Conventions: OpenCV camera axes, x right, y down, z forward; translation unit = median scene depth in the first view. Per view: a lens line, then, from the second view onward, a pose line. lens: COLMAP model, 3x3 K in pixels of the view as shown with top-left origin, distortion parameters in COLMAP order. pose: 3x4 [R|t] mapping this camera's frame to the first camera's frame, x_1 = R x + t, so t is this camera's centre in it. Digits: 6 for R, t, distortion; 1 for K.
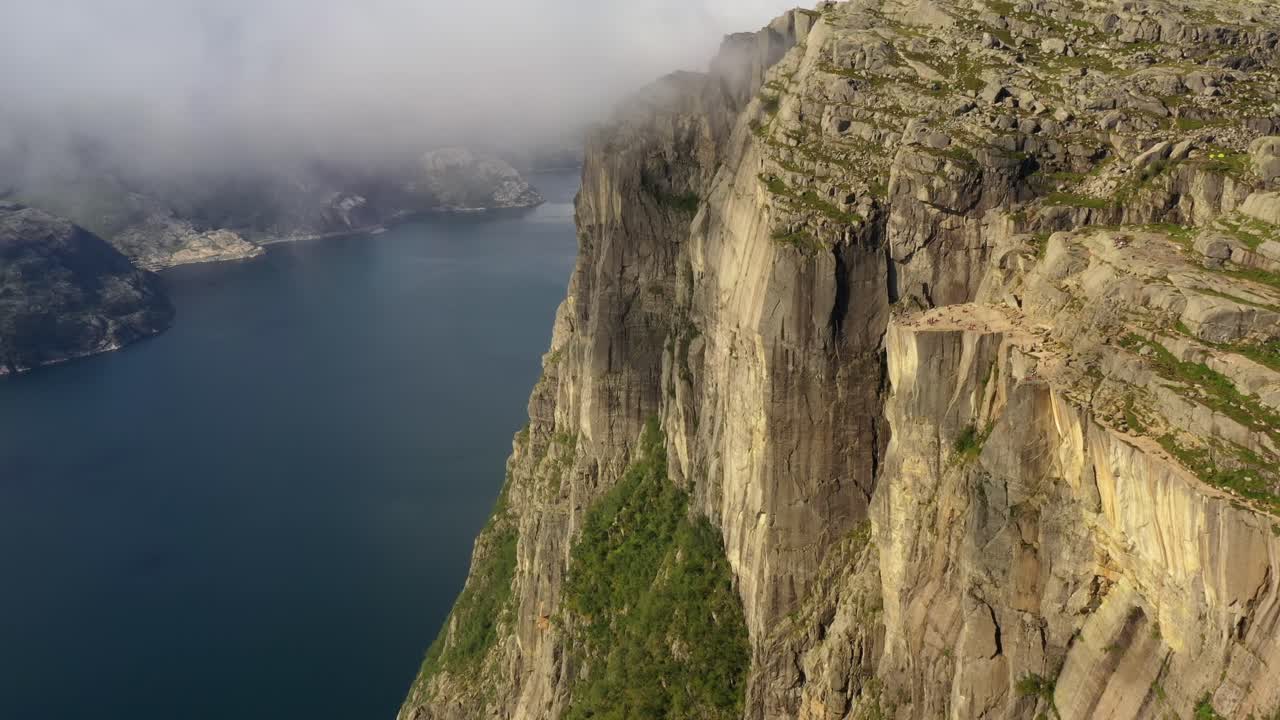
lens RADIAL K [[1460.7, 0, 643.5], [0, 1460.7, 358.3], [0, 0, 1]] dist [0.011162, 0.000000]
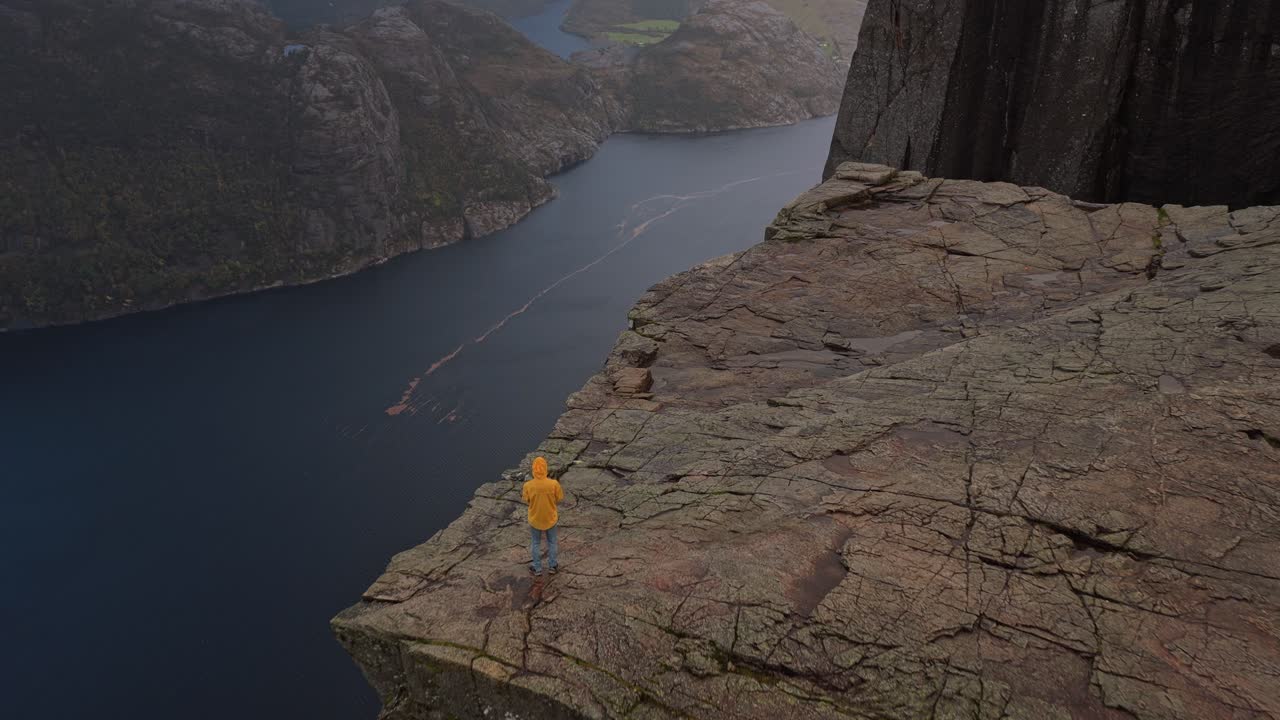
lens RADIAL K [[1092.2, 0, 642.9], [0, 1092.2, 348.4], [0, 0, 1]] dist [0.006109, -0.001191]
pose [[0.835399, 0.240532, -0.494219, 0.162903], [-0.149245, 0.964648, 0.217210, -0.027397], [0.528993, -0.107698, 0.841764, 0.771024]]
